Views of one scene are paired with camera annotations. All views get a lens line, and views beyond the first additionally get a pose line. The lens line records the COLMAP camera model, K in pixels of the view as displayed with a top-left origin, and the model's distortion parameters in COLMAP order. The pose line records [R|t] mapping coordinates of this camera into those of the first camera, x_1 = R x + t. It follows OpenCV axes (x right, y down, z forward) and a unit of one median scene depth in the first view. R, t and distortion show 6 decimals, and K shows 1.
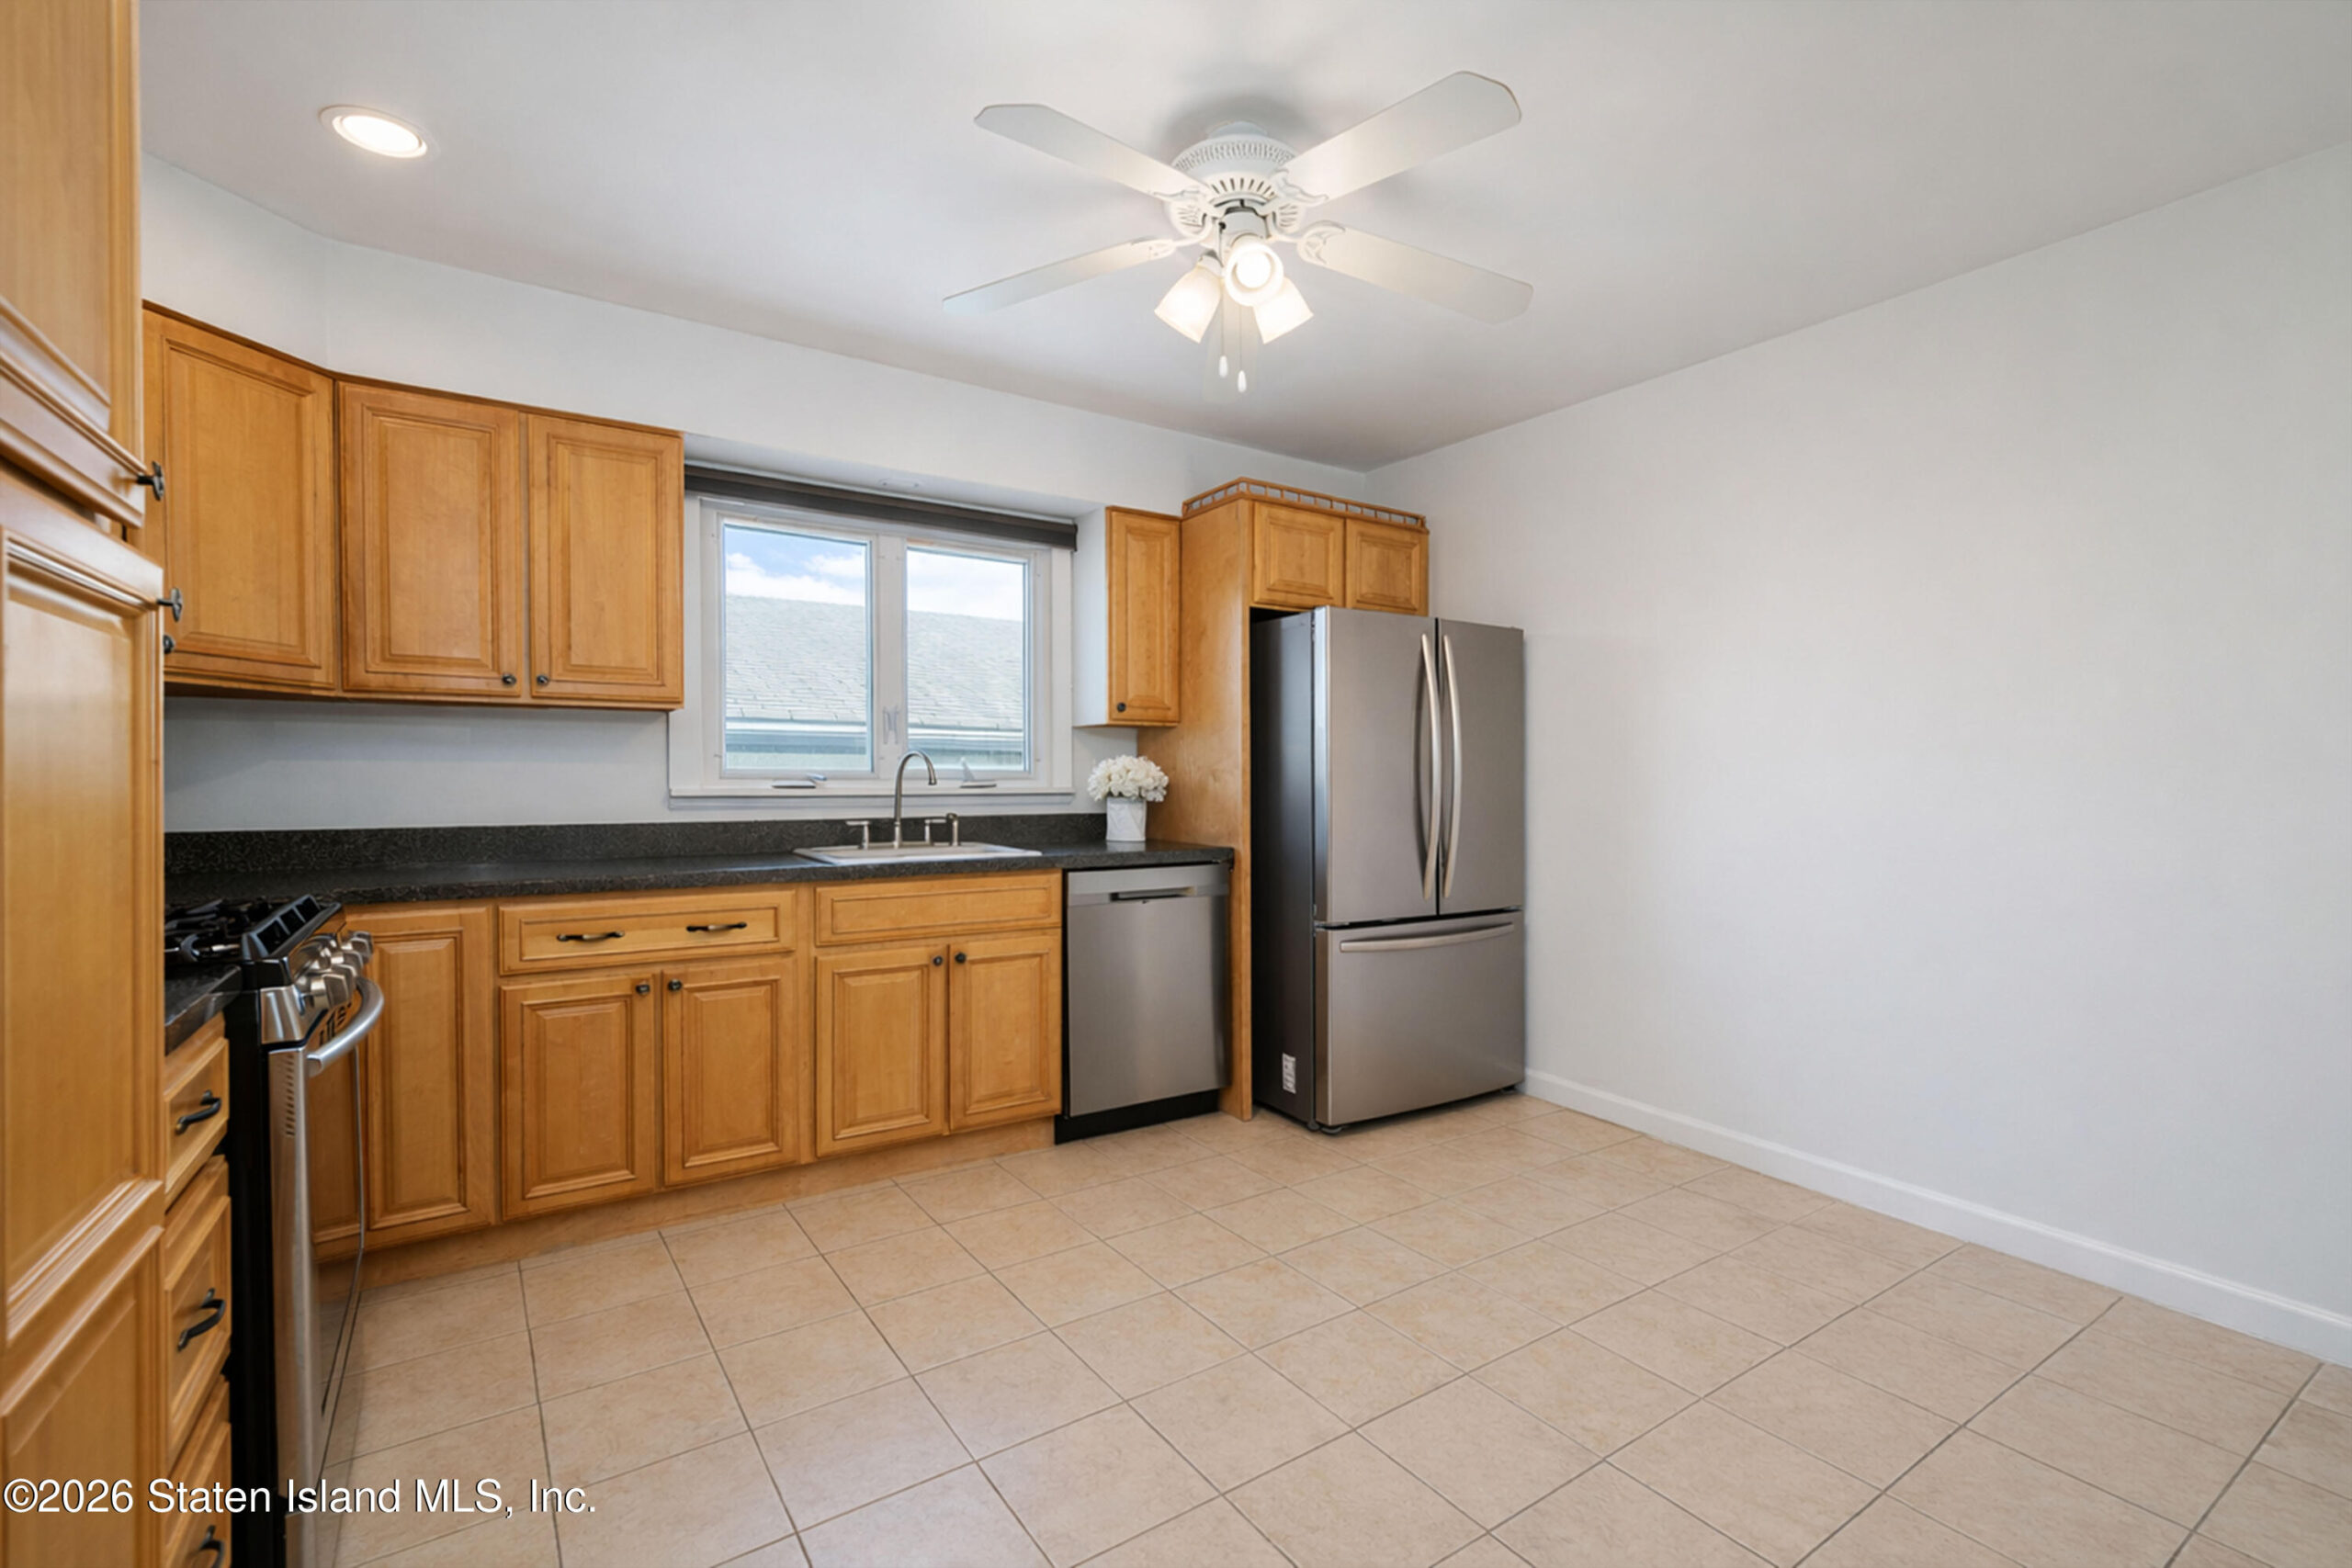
lens RADIAL K [[1031.7, 0, 1176.0], [0, 1031.7, 784.0], [0, 0, 1]] dist [-0.000059, 0.000138]
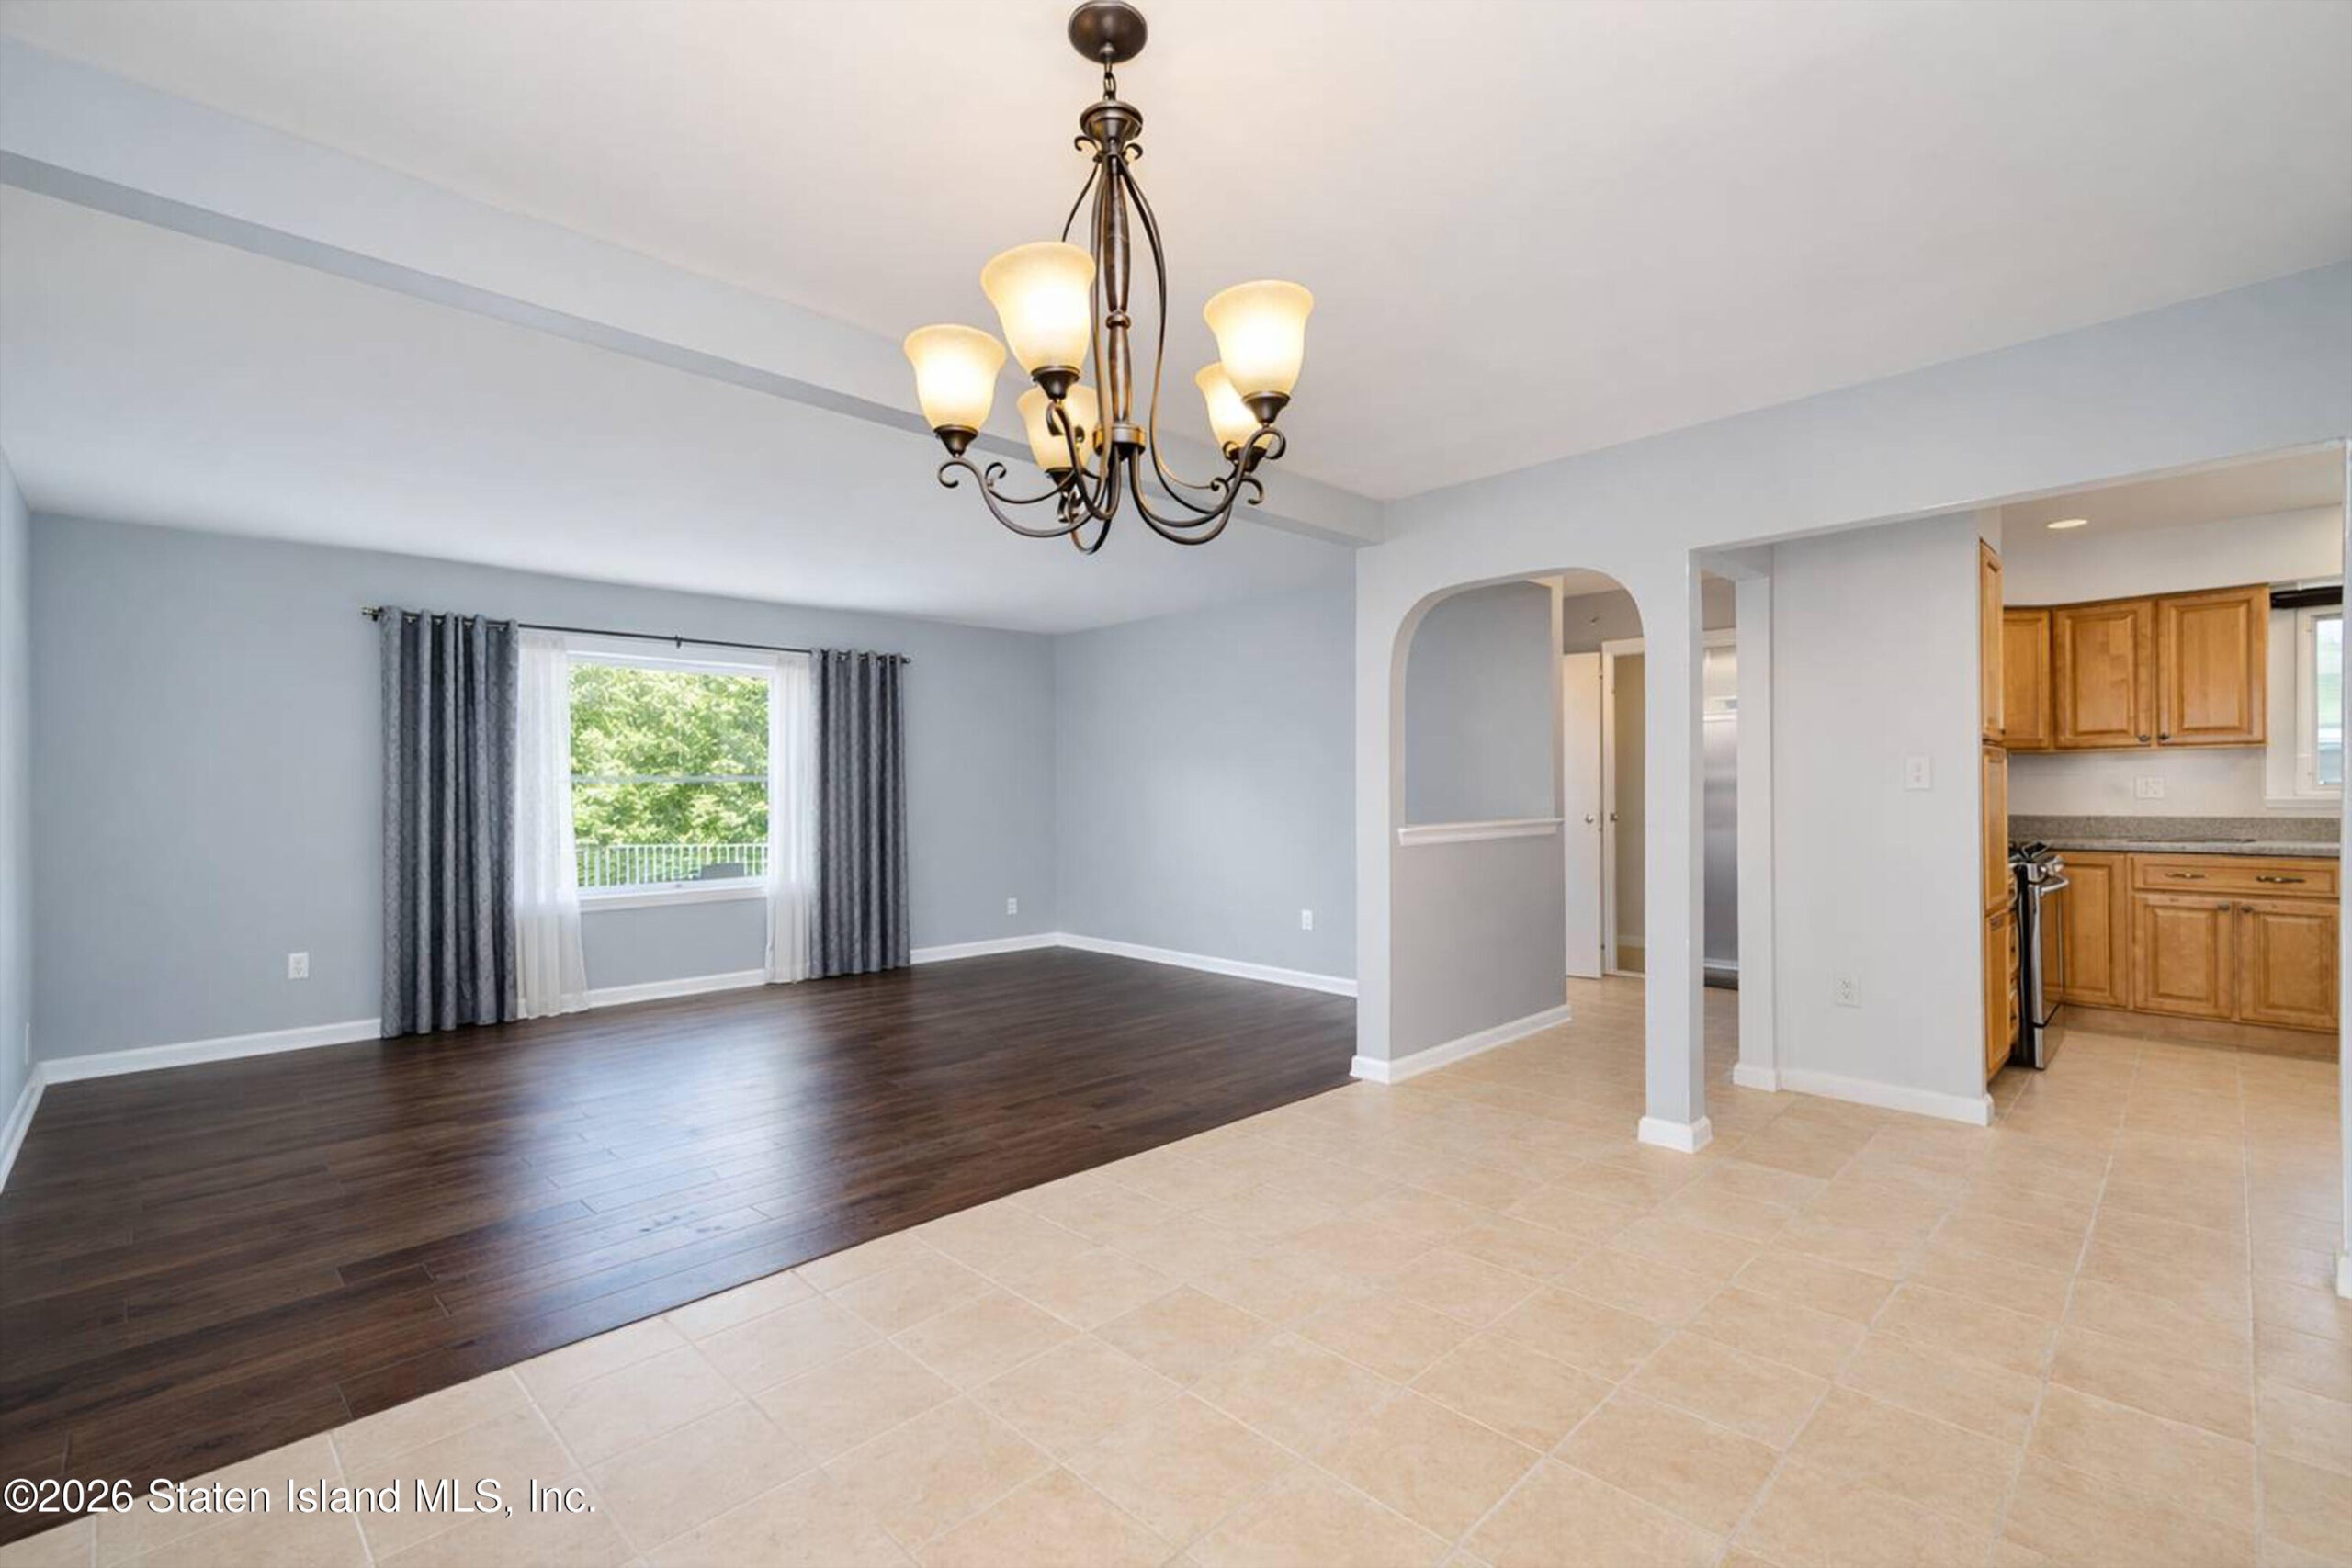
lens RADIAL K [[1031.7, 0, 1176.0], [0, 1031.7, 784.0], [0, 0, 1]] dist [-0.000059, 0.000138]
pose [[0.178973, 0.003464, -0.983848, 0.742257], [0.007705, 0.999958, 0.004923, -0.032990], [0.983824, -0.008461, 0.178939, -0.896883]]
